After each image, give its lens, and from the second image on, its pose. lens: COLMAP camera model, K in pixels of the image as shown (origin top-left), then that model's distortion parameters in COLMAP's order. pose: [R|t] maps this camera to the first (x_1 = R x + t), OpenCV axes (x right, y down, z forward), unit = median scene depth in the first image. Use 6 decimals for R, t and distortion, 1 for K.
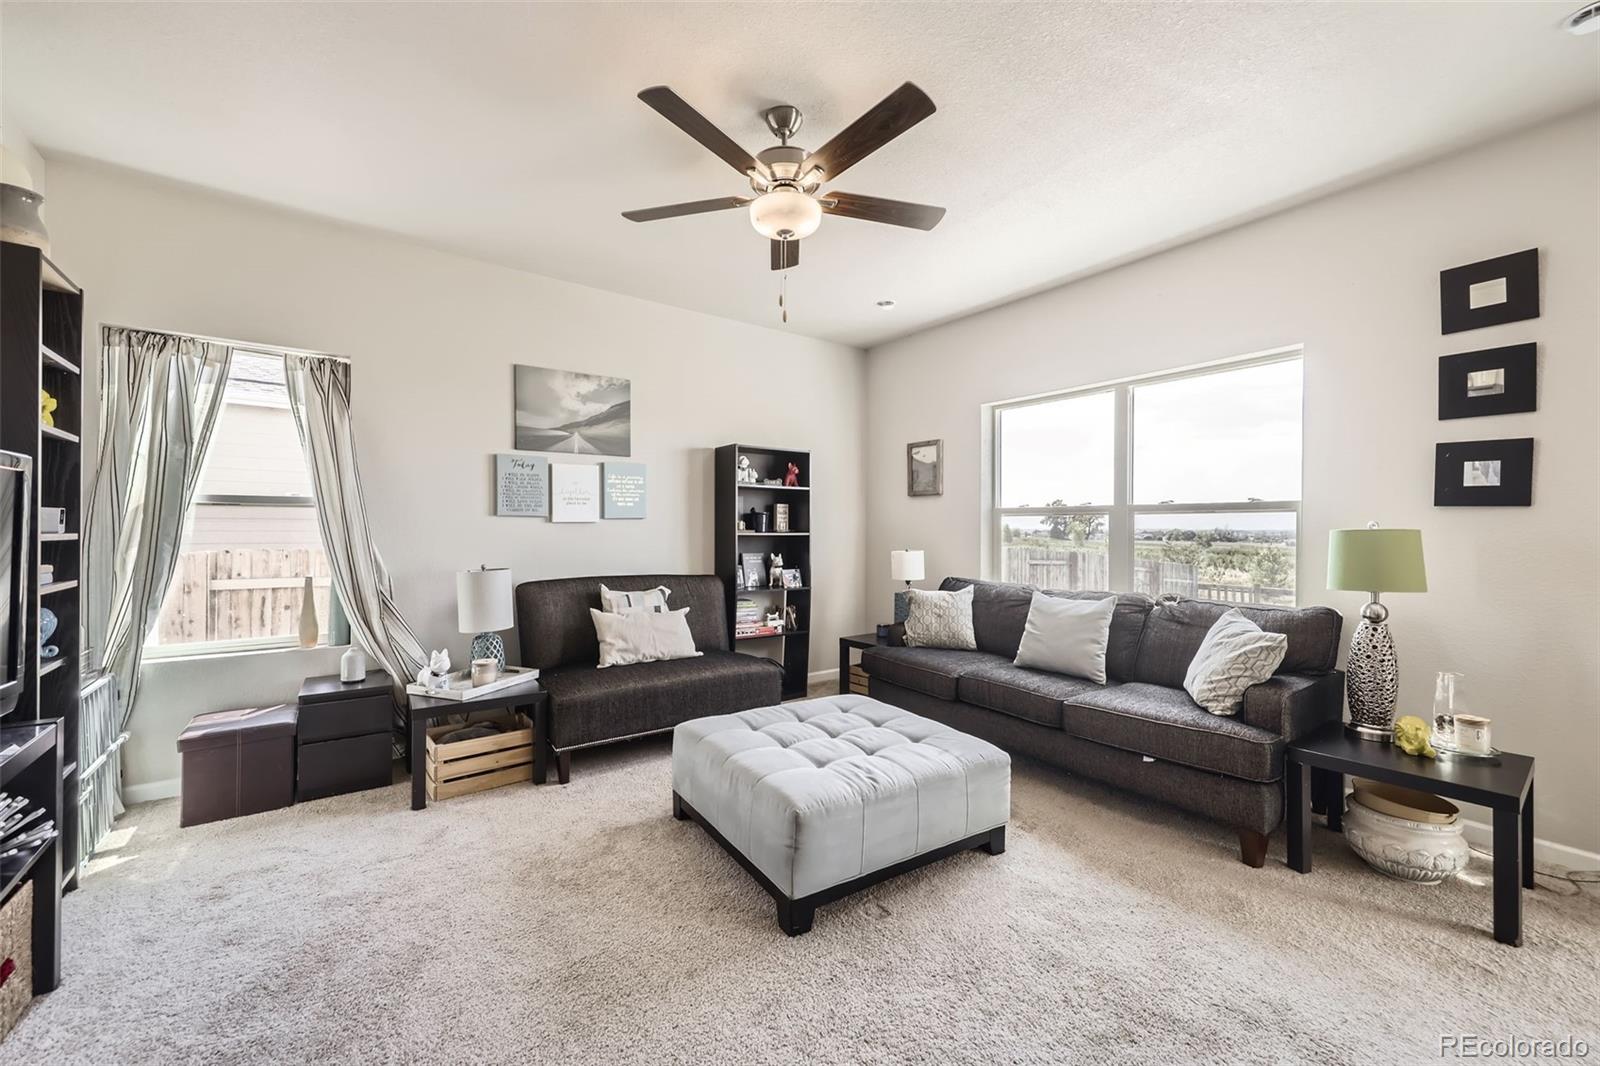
lens RADIAL K [[644.7, 0, 795.0], [0, 644.7, 529.4], [0, 0, 1]] dist [0.015832, -0.000308]
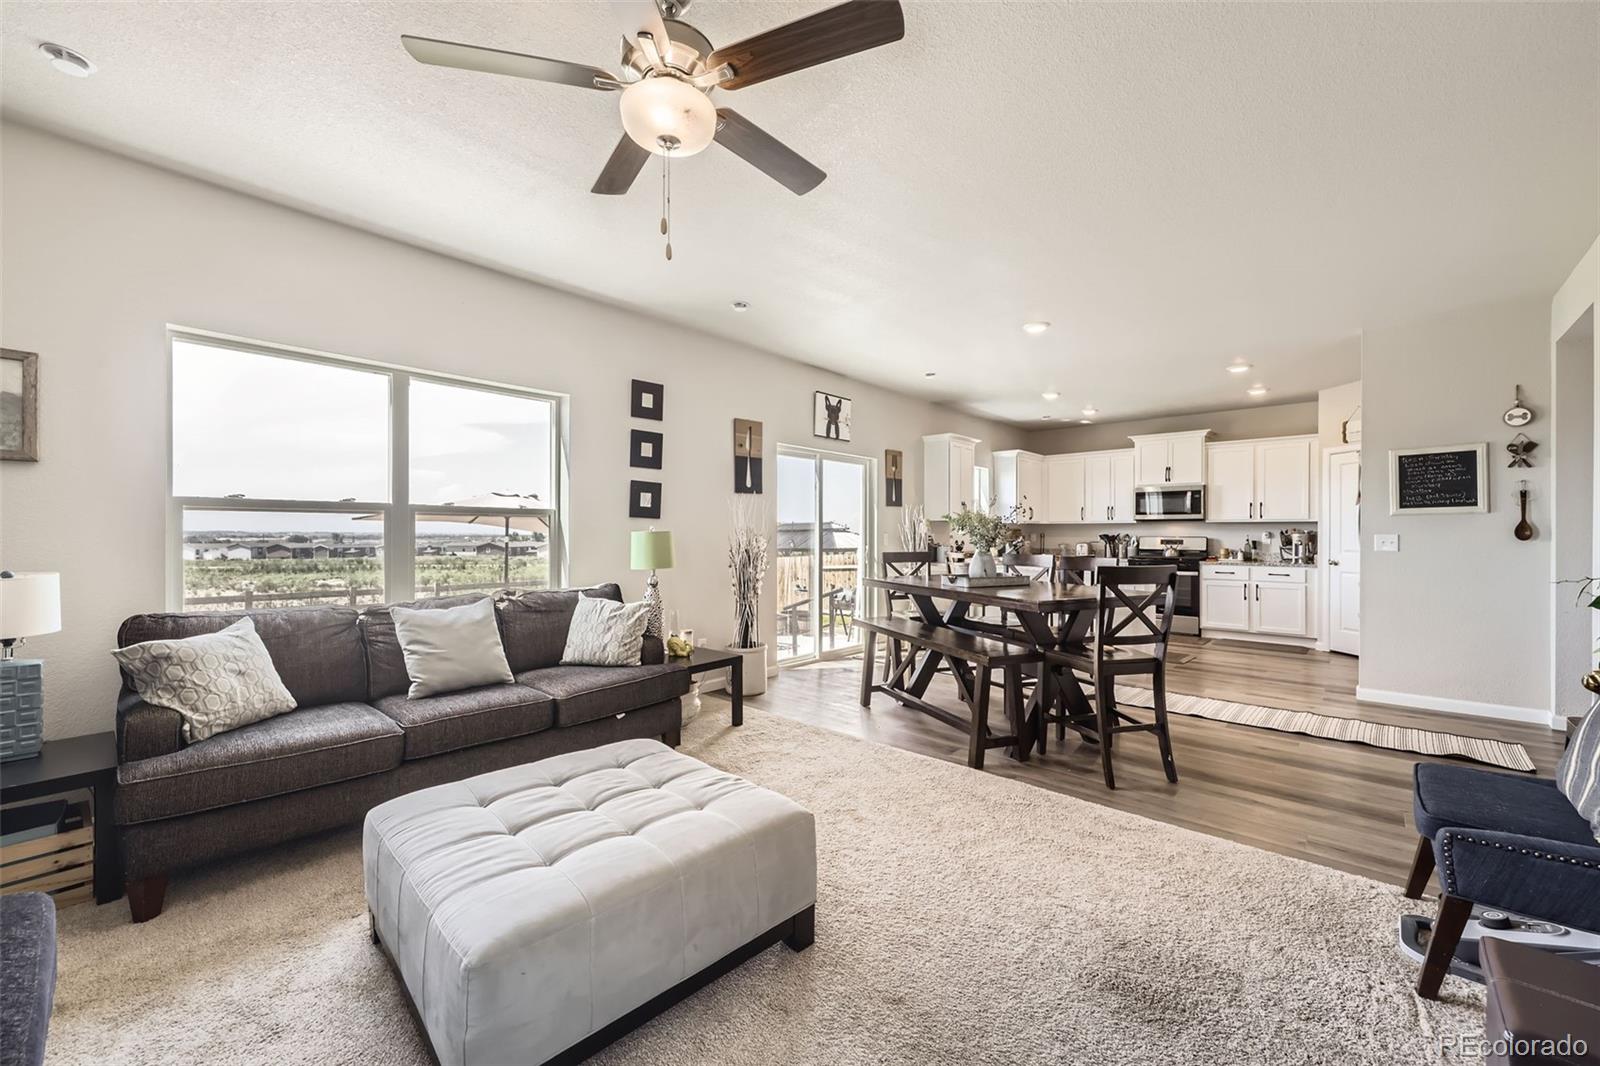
lens RADIAL K [[644.7, 0, 792.9], [0, 644.7, 534.0], [0, 0, 1]] dist [0.015832, -0.000308]
pose [[-0.214765, -0.004157, 0.976657, -0.502469], [-0.002126, 0.999991, 0.003788, 0.000228], [-0.976664, -0.001263, -0.214771, 0.647512]]
